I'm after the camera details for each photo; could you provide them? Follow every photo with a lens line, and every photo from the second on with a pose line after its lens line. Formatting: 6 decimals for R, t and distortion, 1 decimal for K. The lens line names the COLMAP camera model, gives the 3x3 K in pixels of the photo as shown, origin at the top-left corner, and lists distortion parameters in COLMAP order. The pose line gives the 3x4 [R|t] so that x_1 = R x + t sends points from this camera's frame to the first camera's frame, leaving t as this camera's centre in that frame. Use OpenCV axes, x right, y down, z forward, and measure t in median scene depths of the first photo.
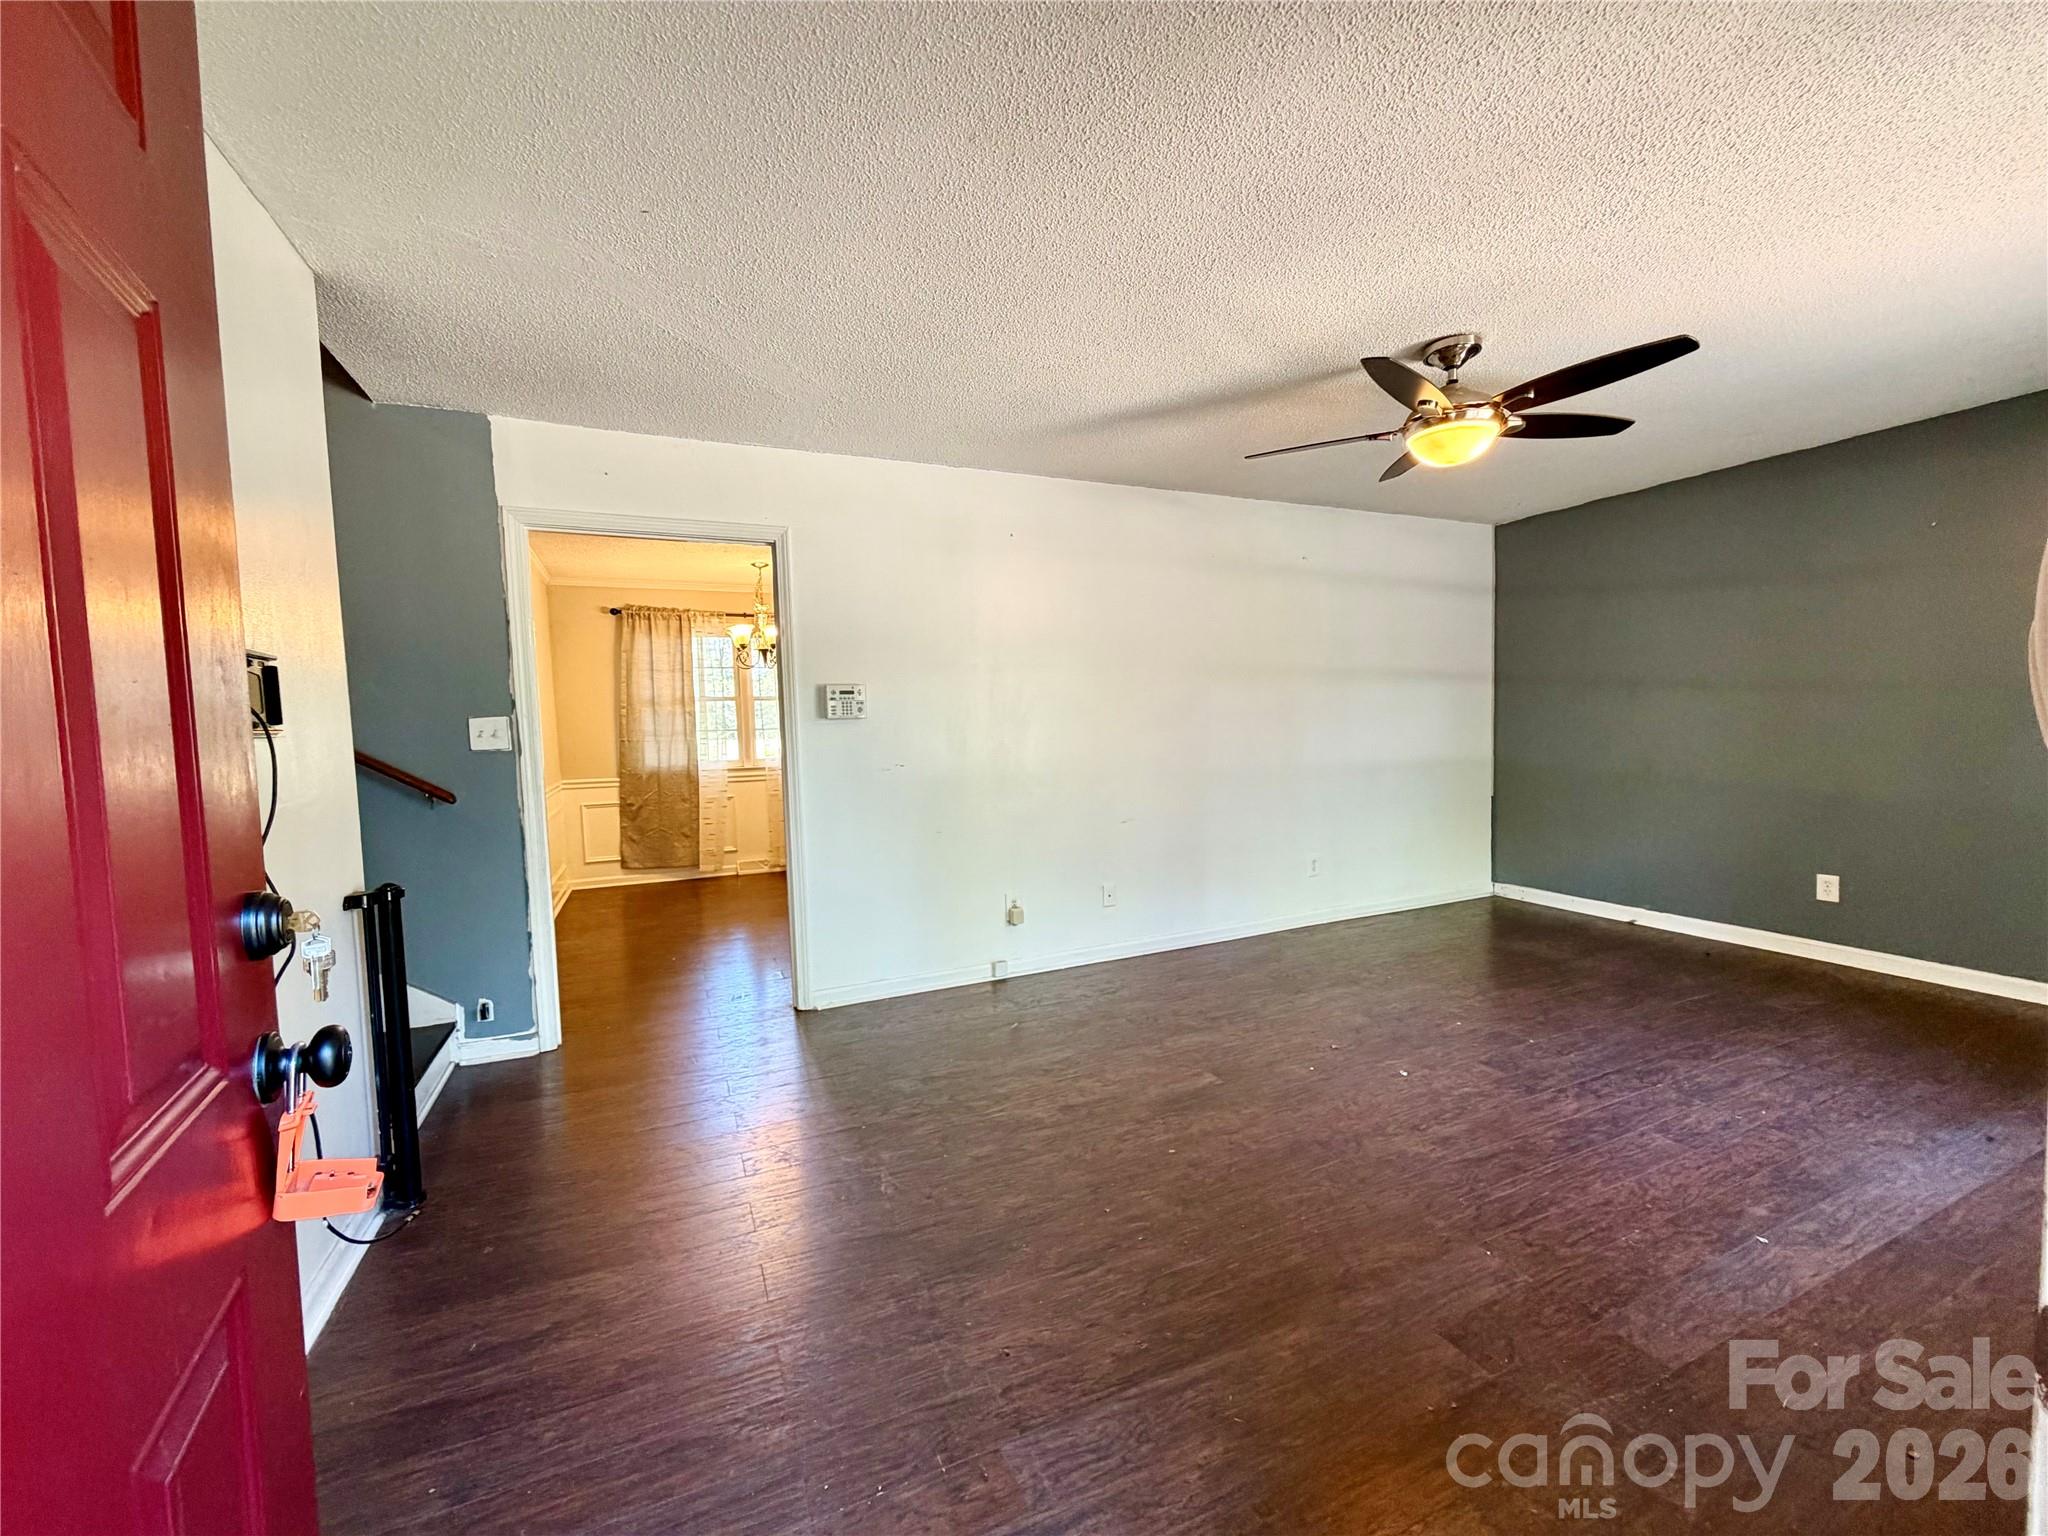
lens RADIAL K [[817.1, 0, 1021.7], [0, 817.1, 767.8], [0, 0, 1]] dist [-0.000400, 0.000020]
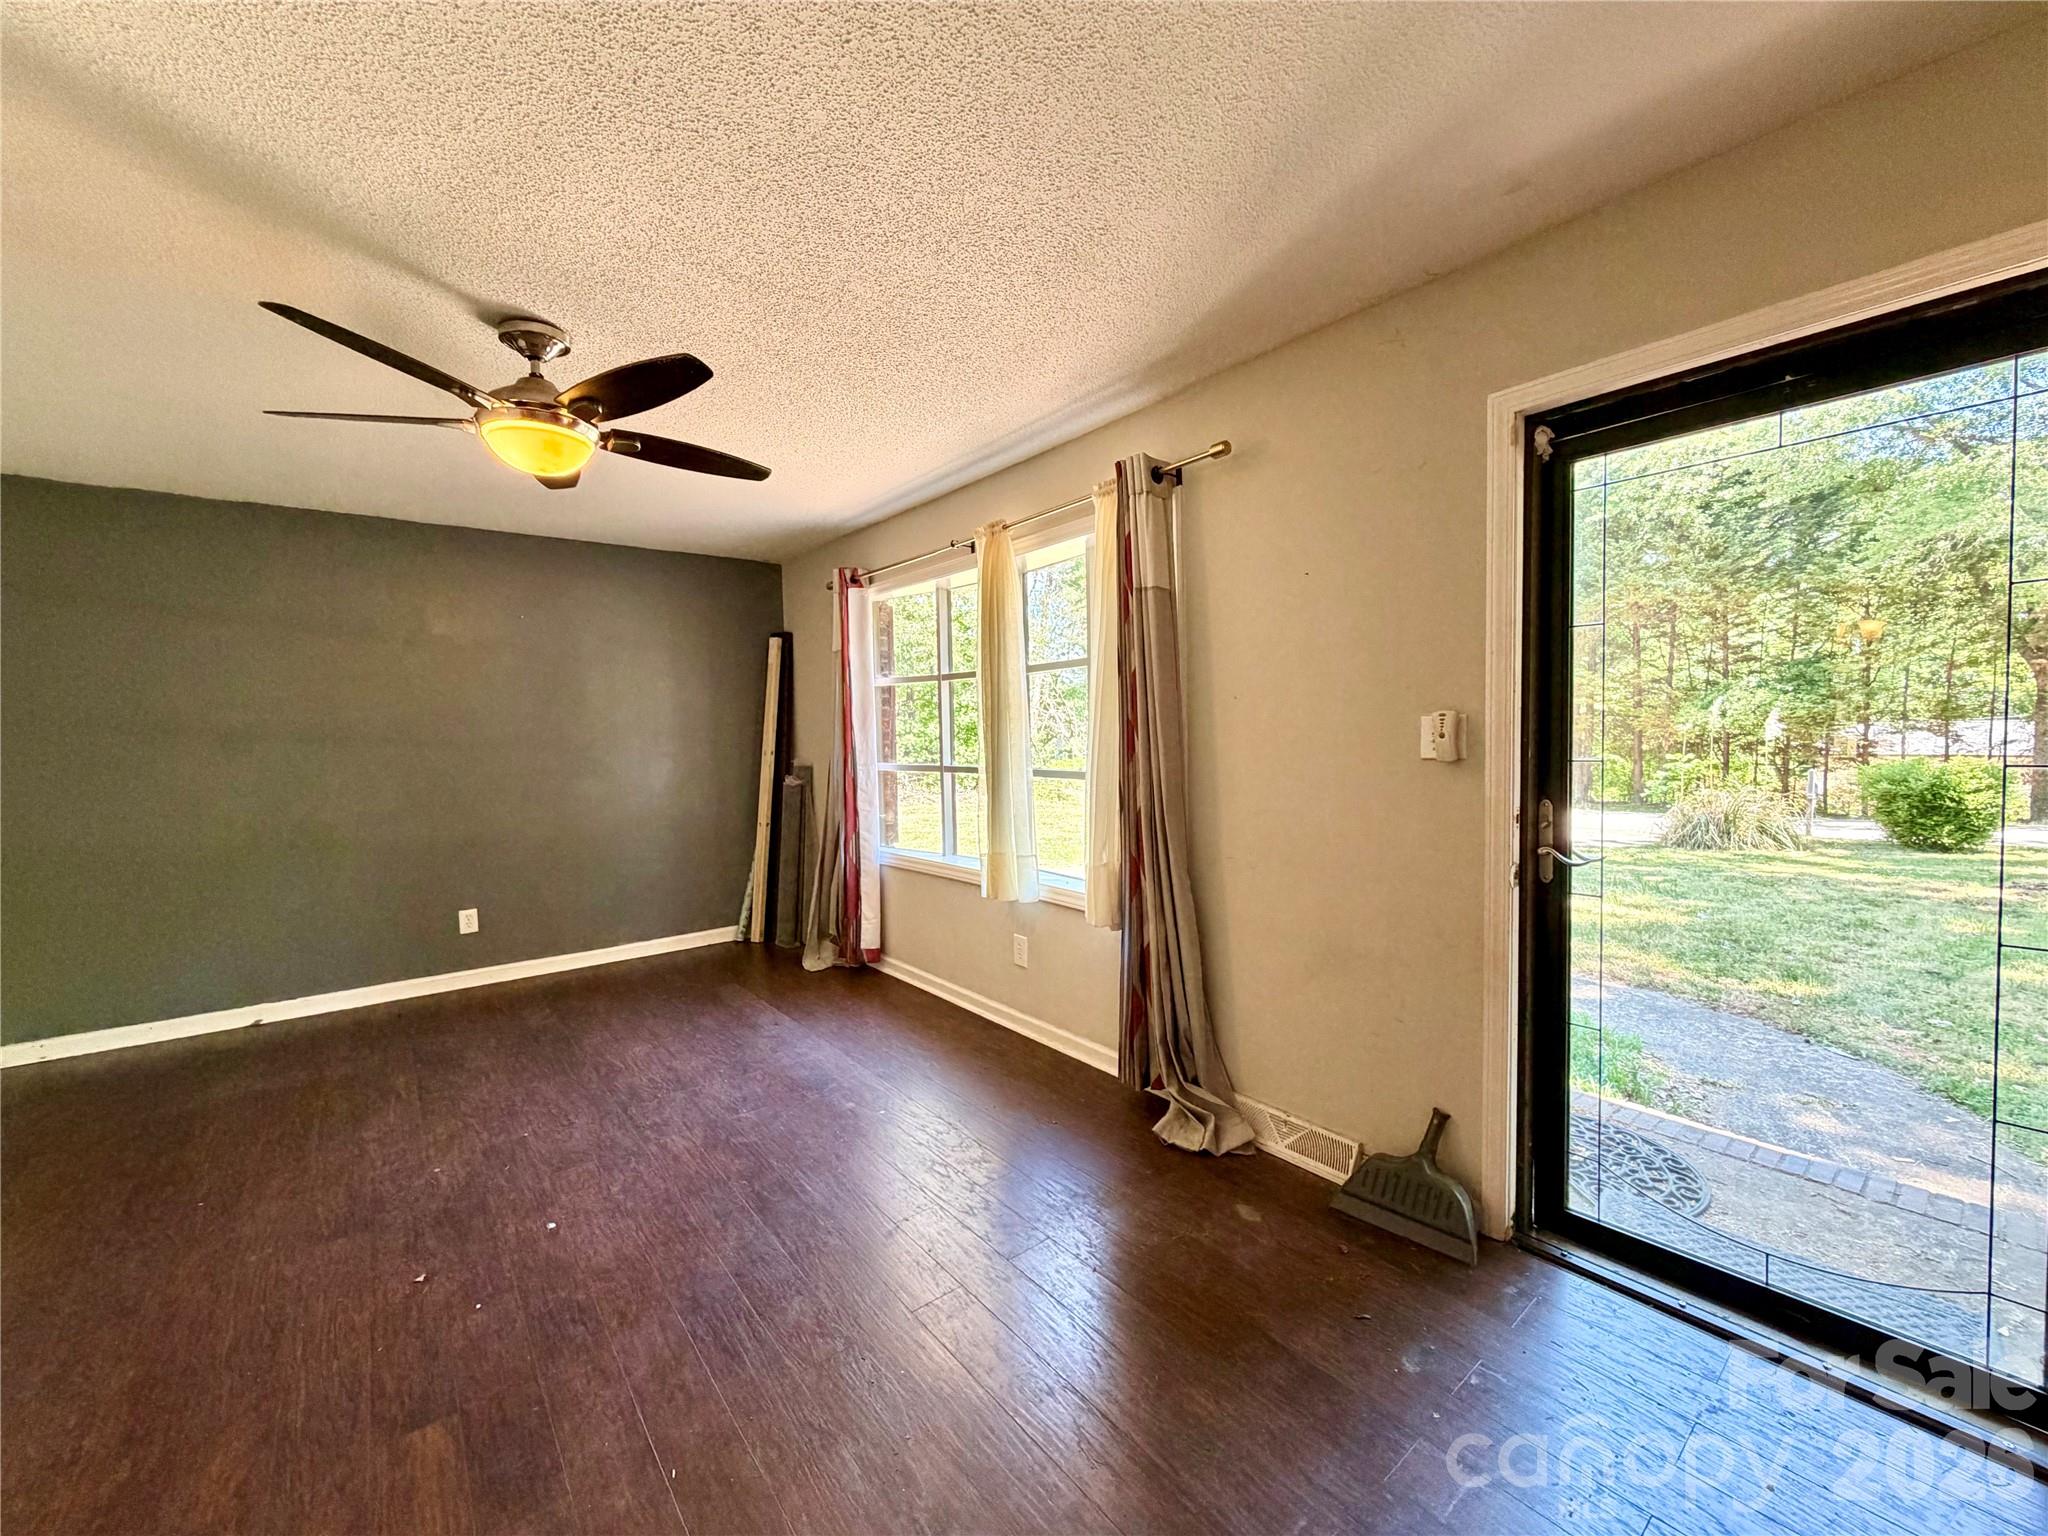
lens RADIAL K [[817.1, 0, 1037.6], [0, 817.1, 768.5], [0, 0, 1]] dist [-0.000400, 0.000020]
pose [[-0.272149, -0.011751, 0.962183, -0.367242], [0.077763, 0.996386, 0.034164, -0.047236], [-0.959108, 0.084120, -0.270252, 0.656857]]
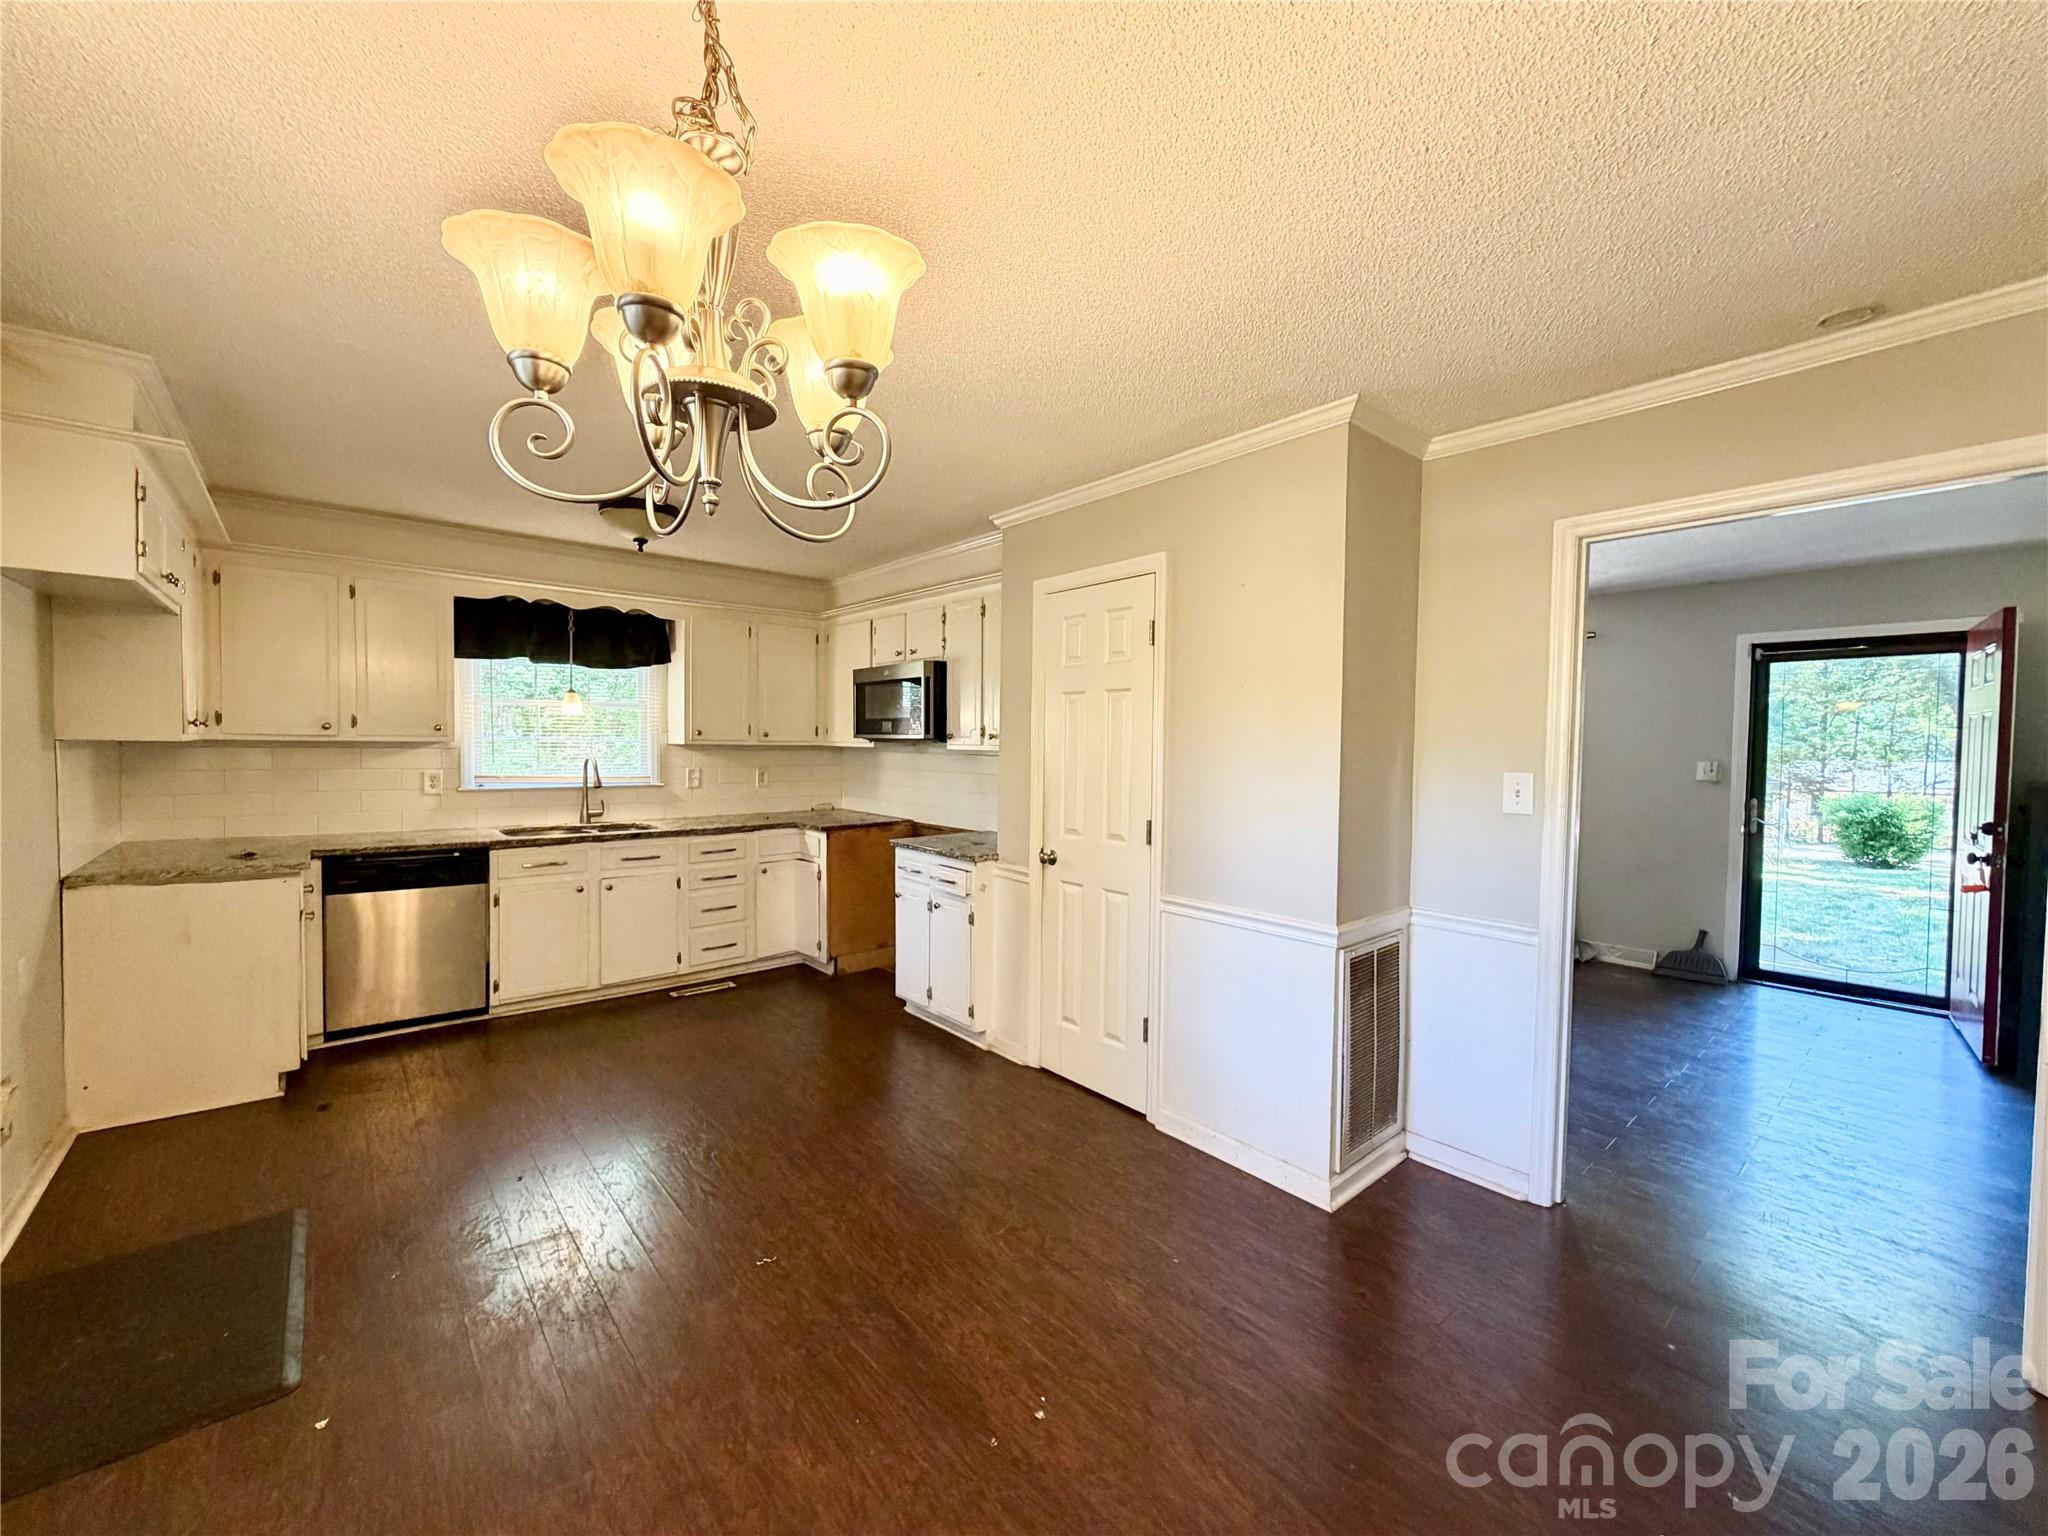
lens RADIAL K [[817.1, 0, 1029.4], [0, 817.1, 770.4], [0, 0, 1]] dist [-0.000400, 0.000020]
pose [[-0.301851, -0.004538, 0.953344, -0.939690], [0.049908, 0.998542, 0.020555, -0.125054], [-0.952048, 0.053785, -0.301185, 1.911092]]
